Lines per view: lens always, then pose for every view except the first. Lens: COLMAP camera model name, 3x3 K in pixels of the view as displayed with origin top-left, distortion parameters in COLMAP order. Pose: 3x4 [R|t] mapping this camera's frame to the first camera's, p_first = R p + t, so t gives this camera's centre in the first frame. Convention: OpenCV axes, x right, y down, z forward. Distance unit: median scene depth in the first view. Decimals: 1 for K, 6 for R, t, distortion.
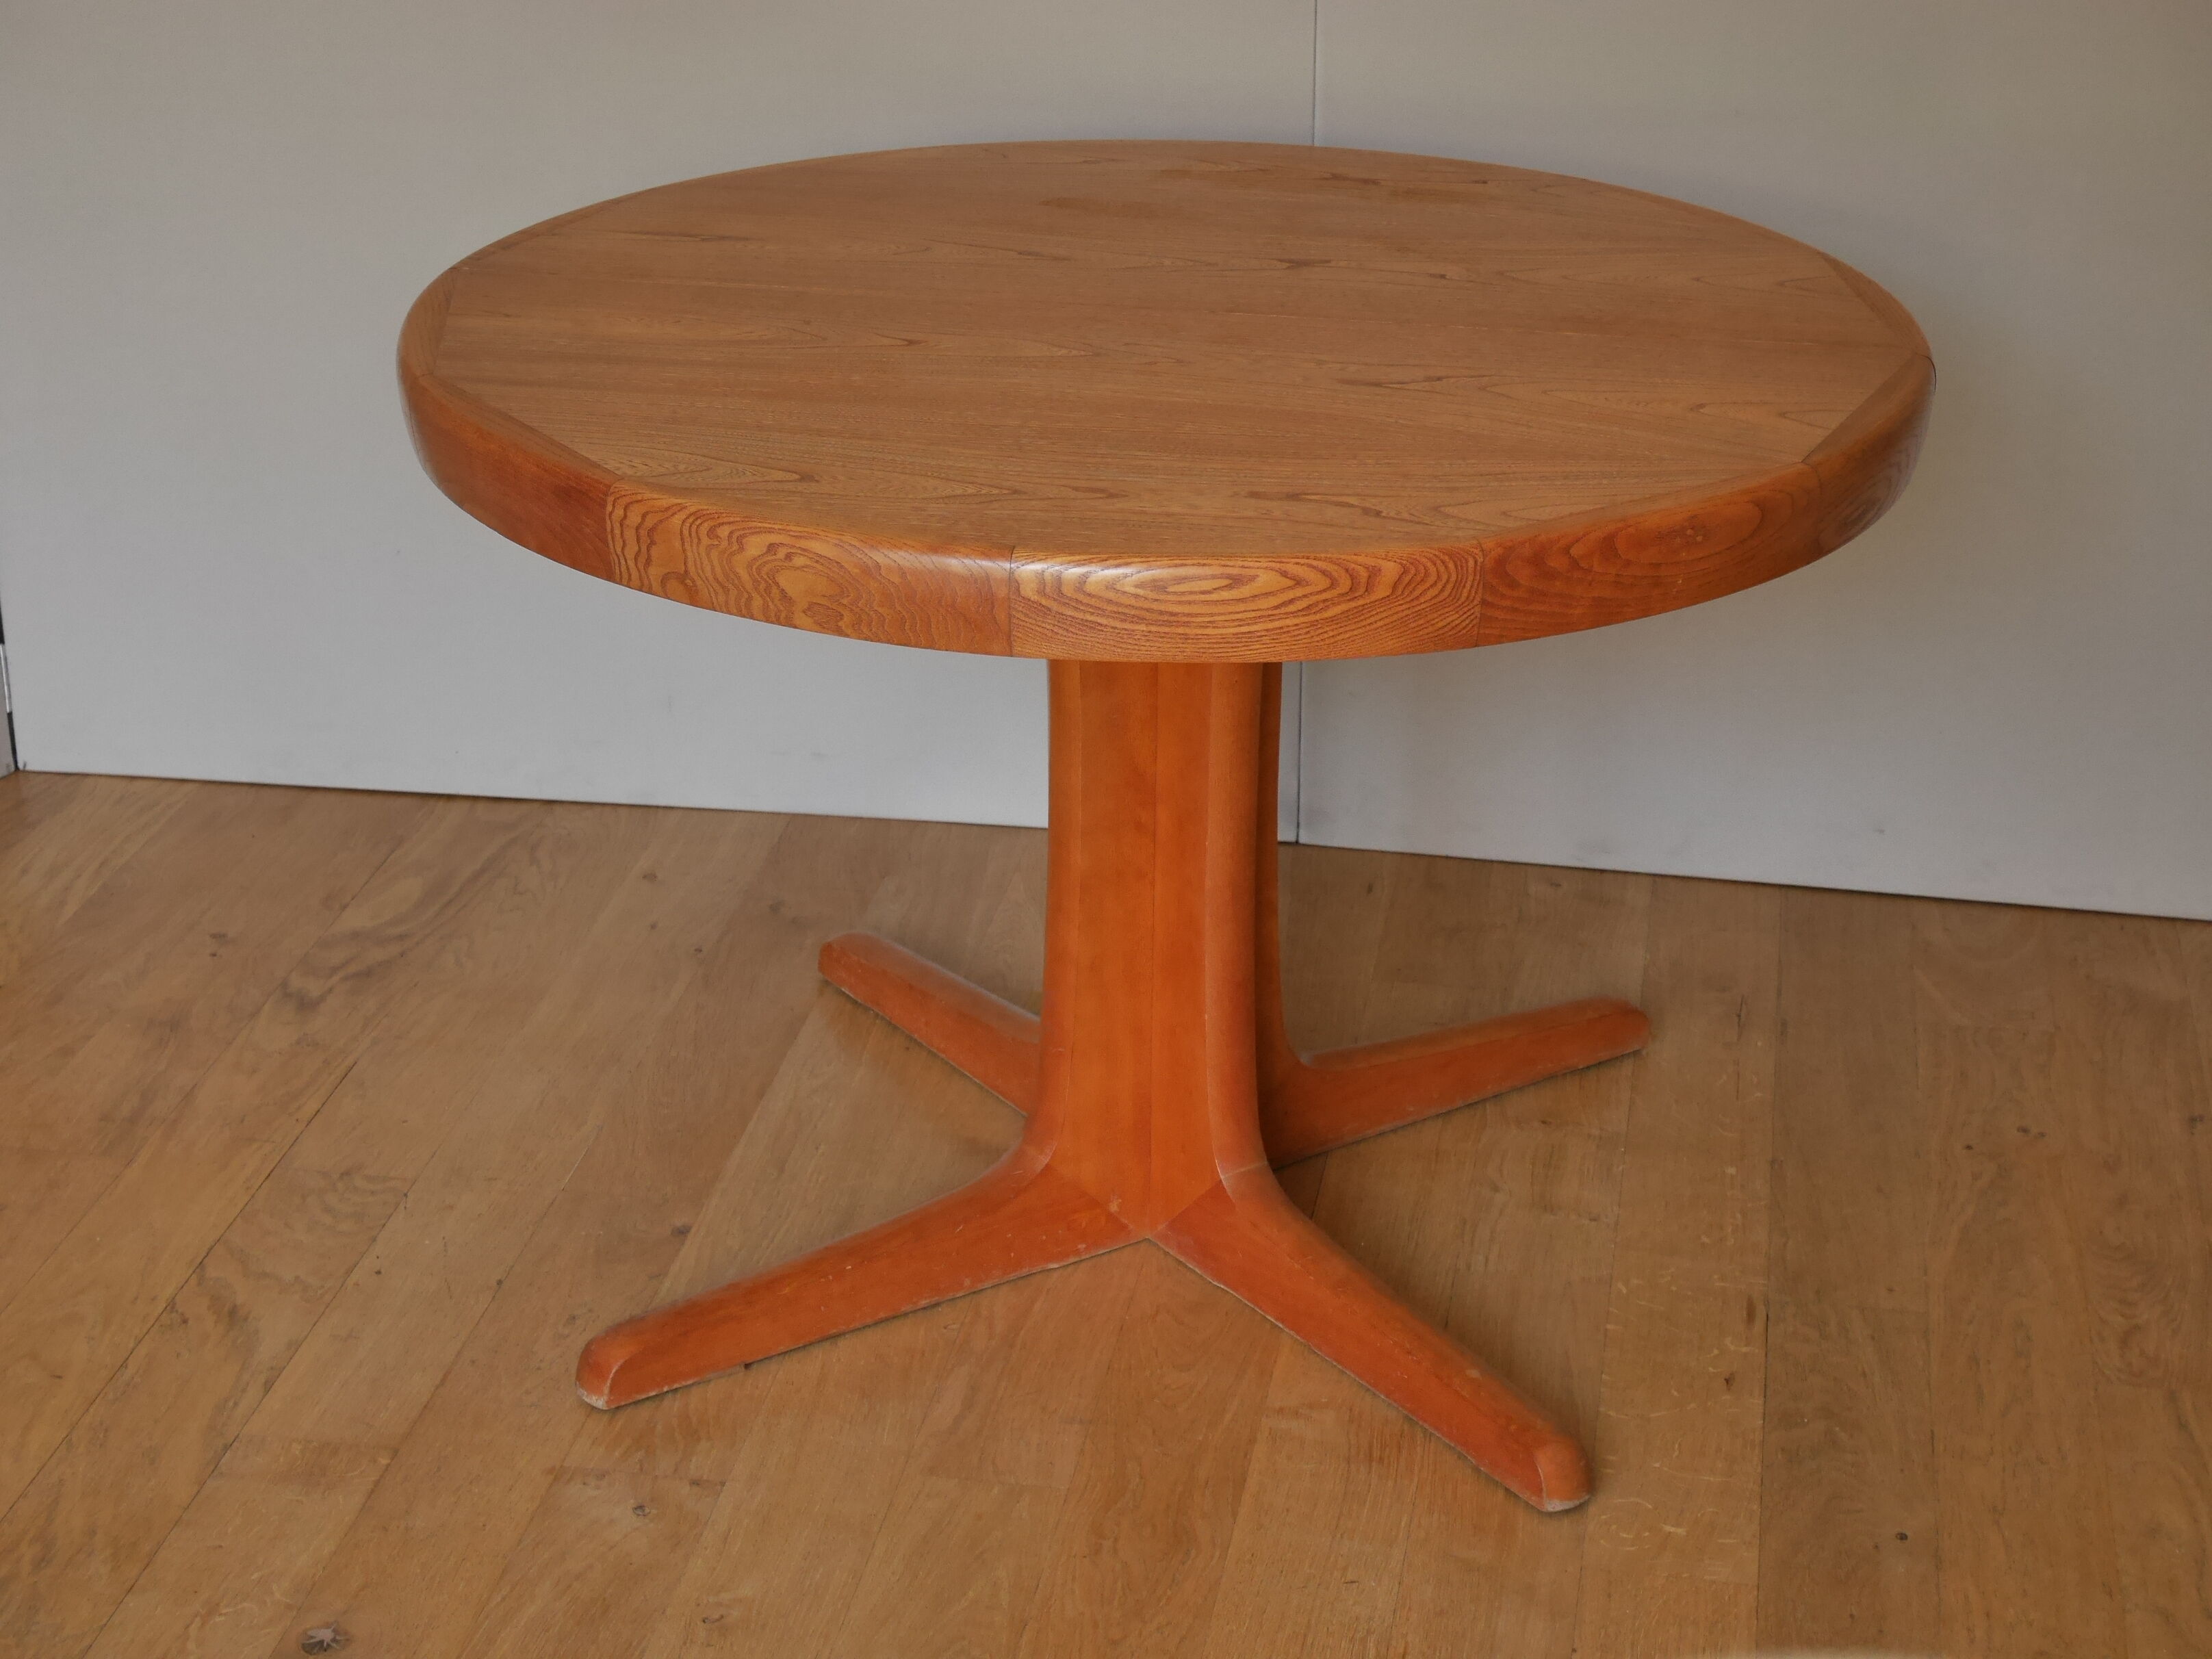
lens RADIAL K [[3991.5, 0, 1102.0], [0, 3991.5, 838.9], [0, 0, 1]] dist [-0.006187, 0.000000]
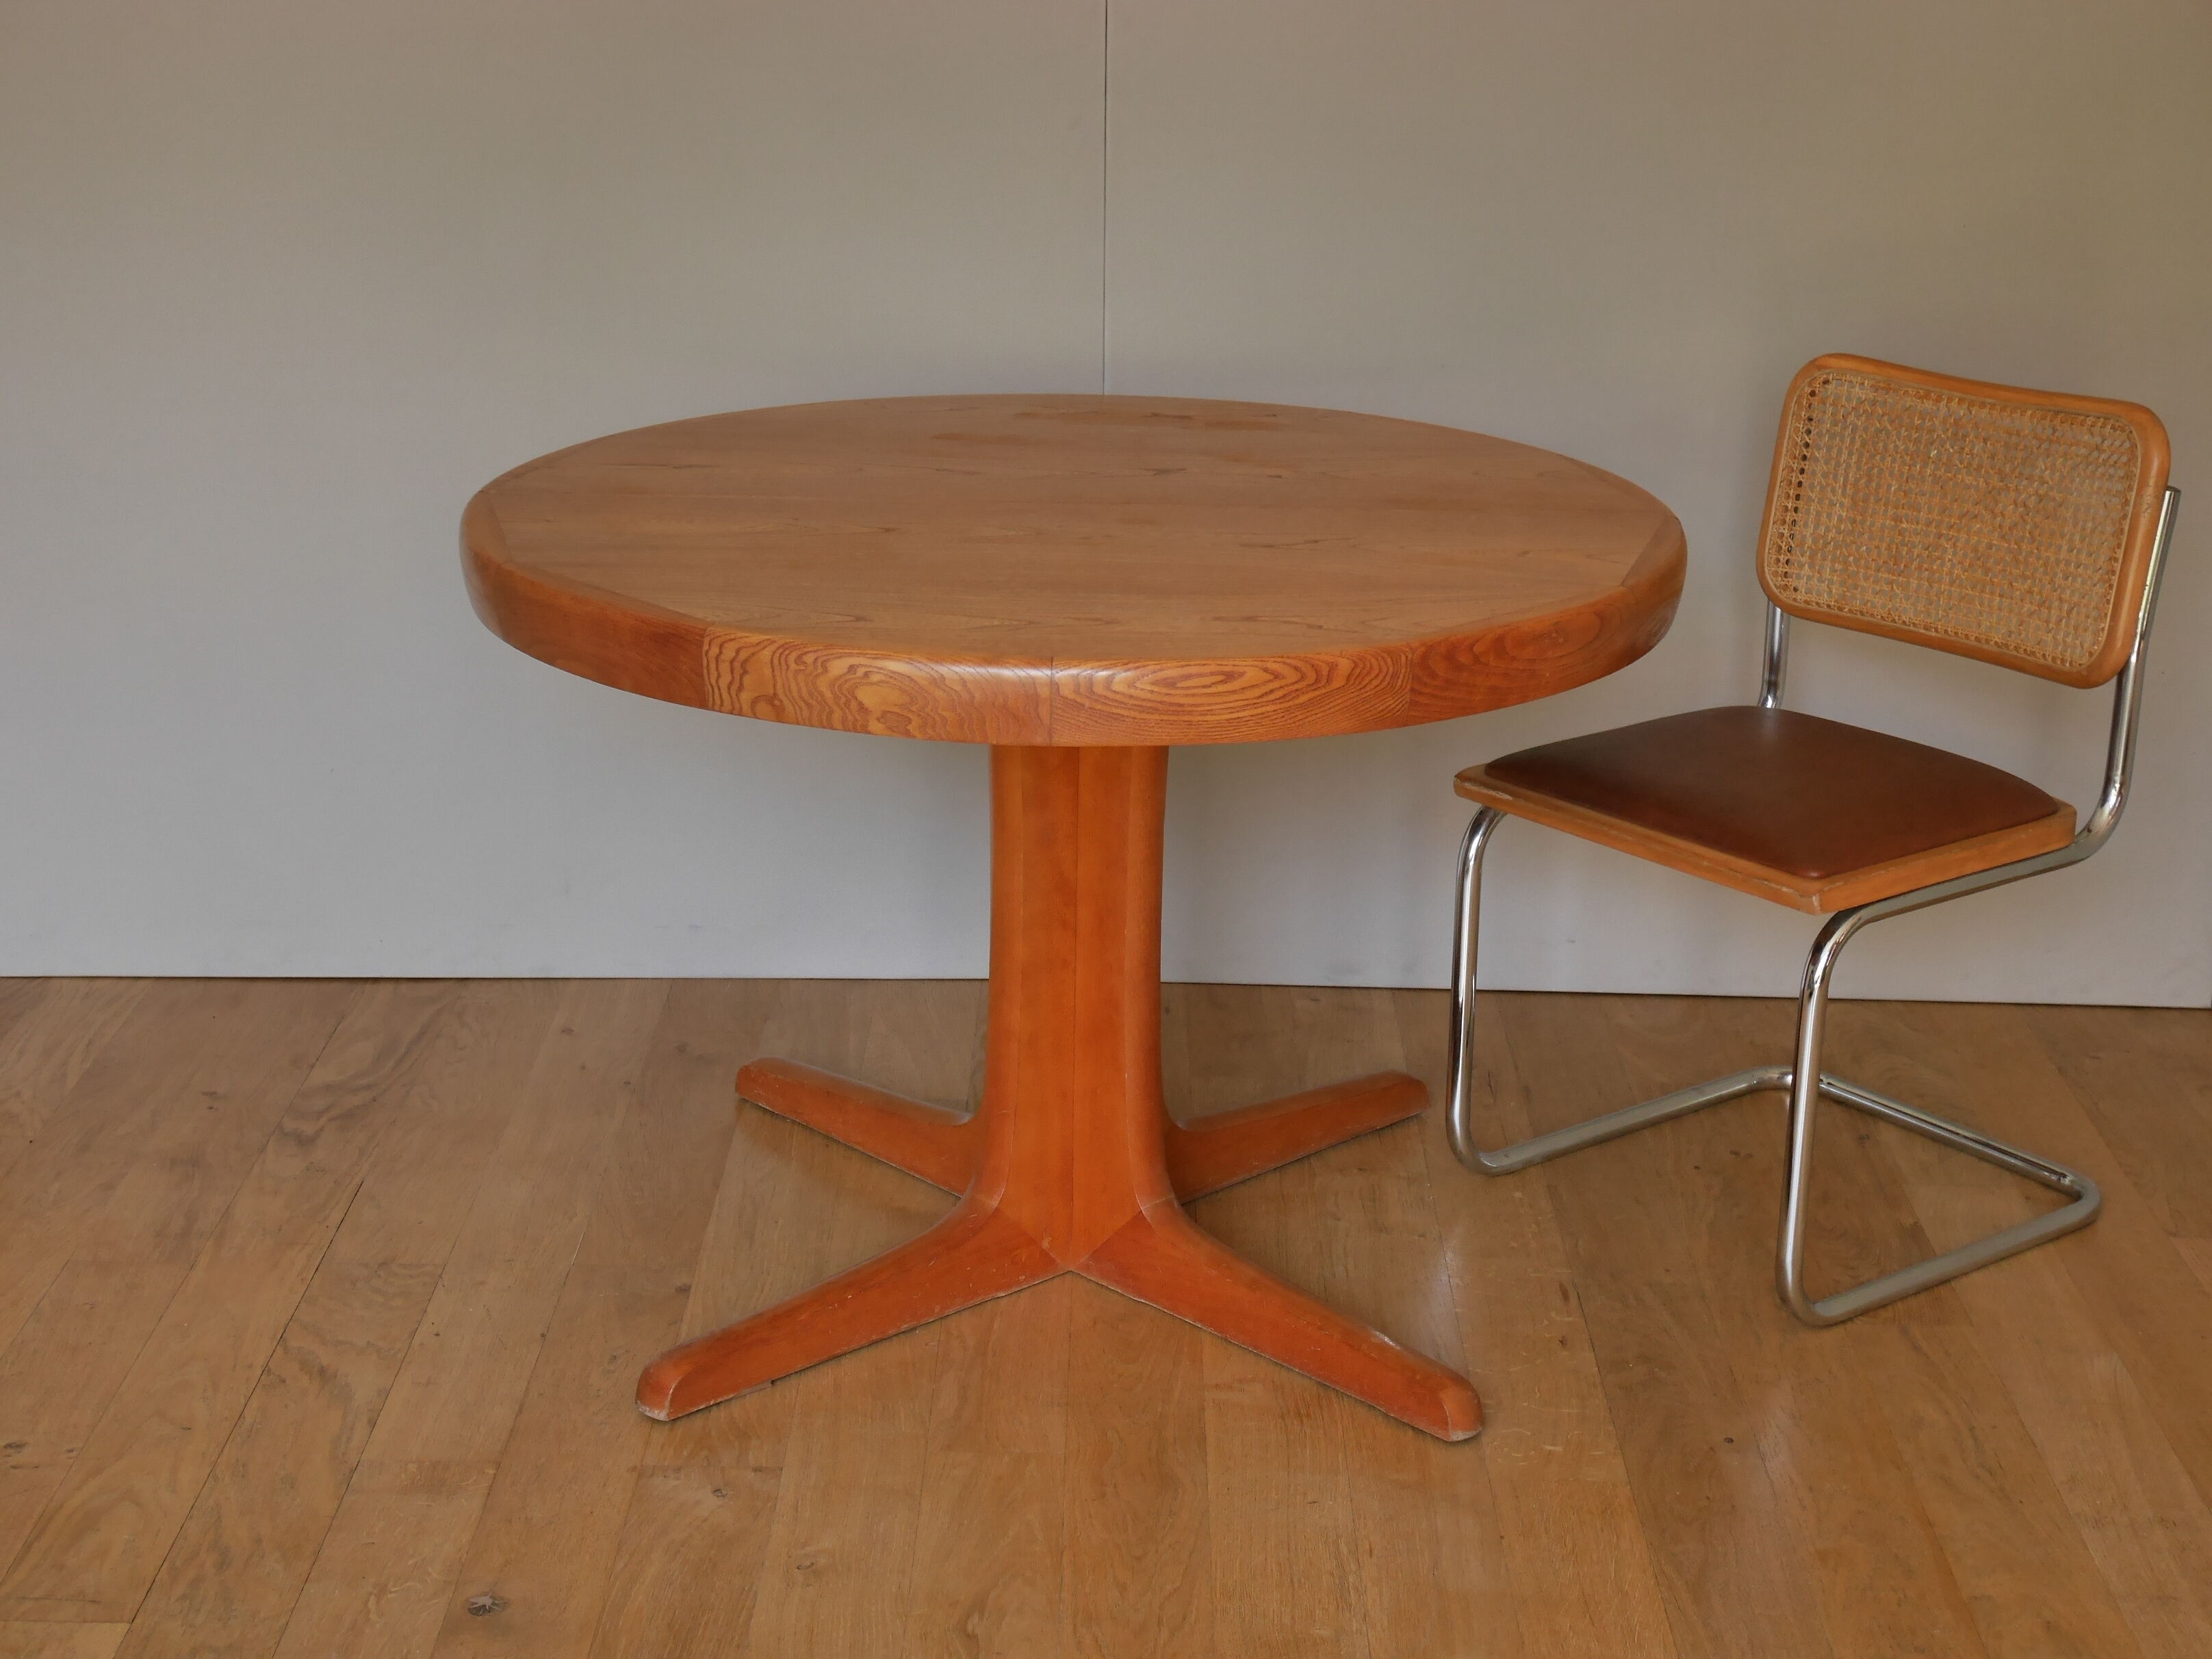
lens RADIAL K [[3538.7, 0, 1105.5], [0, 3538.7, 814.2], [0, 0, 1]] dist [-0.028482, 0.000000]
pose [[0.986682, -0.040997, 0.157409, -0.148079], [0.056198, 0.994045, -0.093363, 0.065794], [-0.152644, 0.100965, 0.983110, -0.078708]]
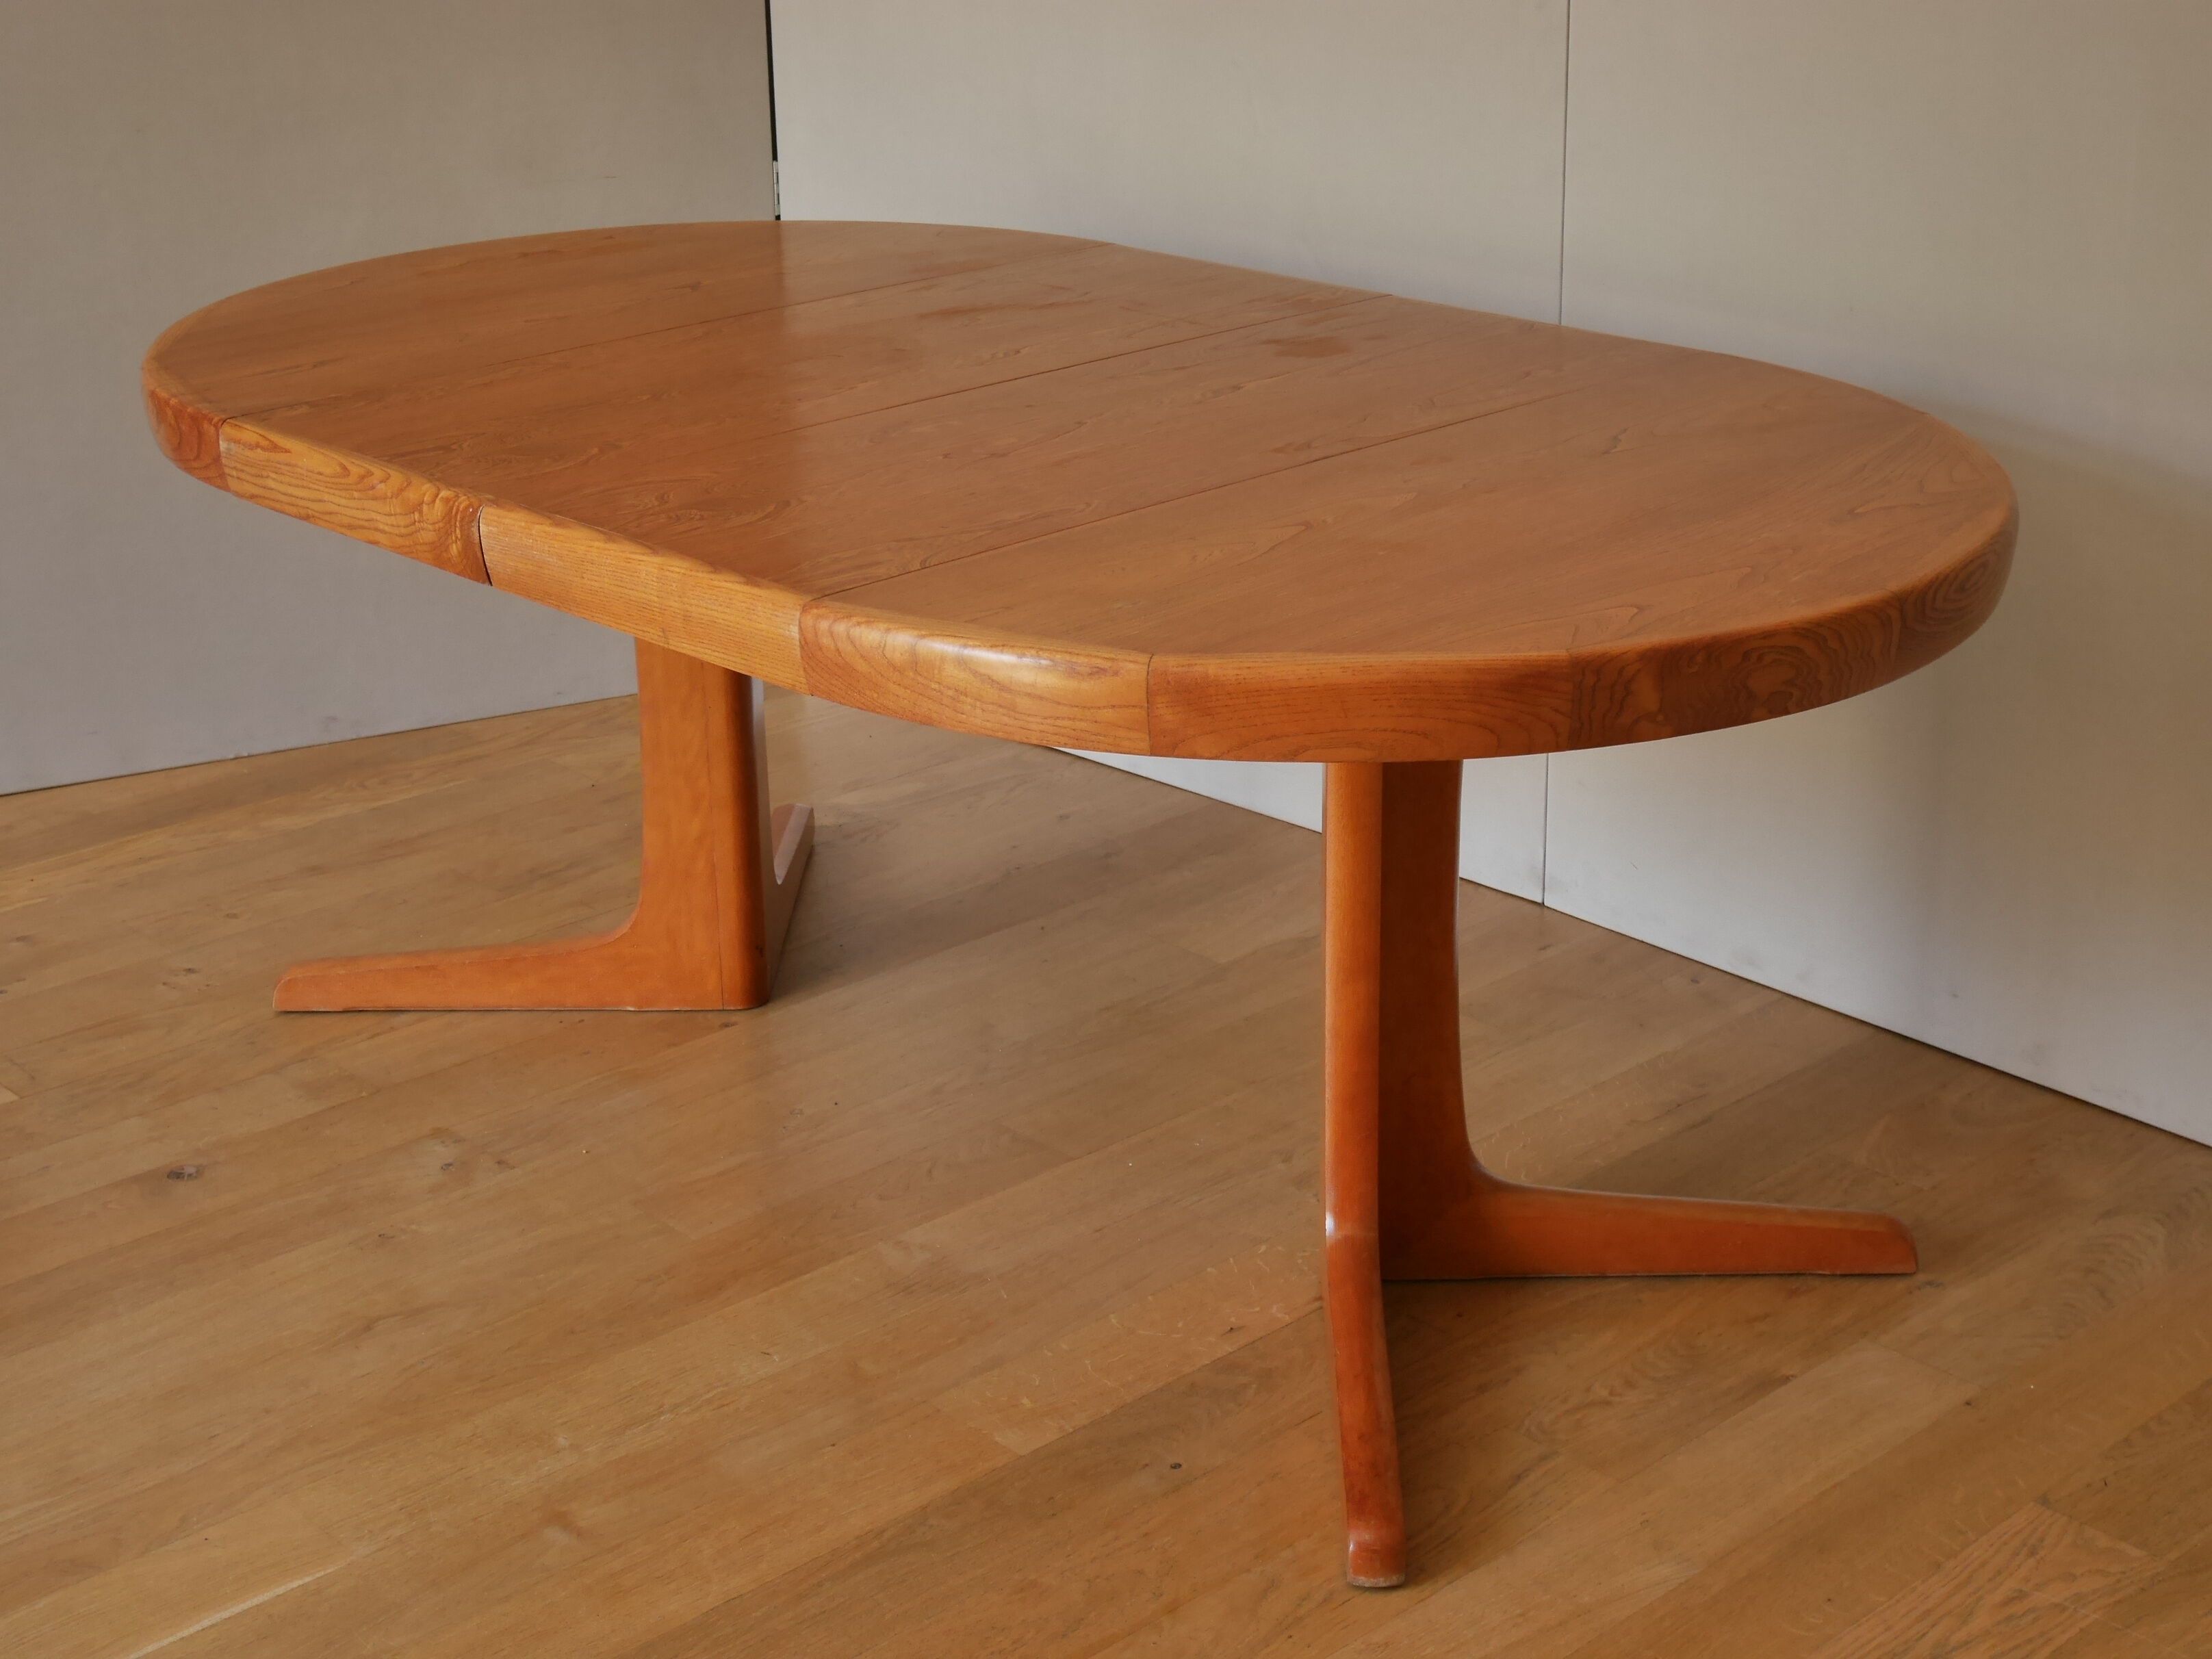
lens RADIAL K [[3325.6, 0, 1105.5], [0, 3325.6, 825.5], [0, 0, 1]] dist [-0.024602, 0.000000]
pose [[0.792952, 0.195077, -0.577211, 0.640652], [-0.224437, 0.974264, 0.020944, -0.017089], [0.566441, 0.112940, 0.816326, 0.177116]]
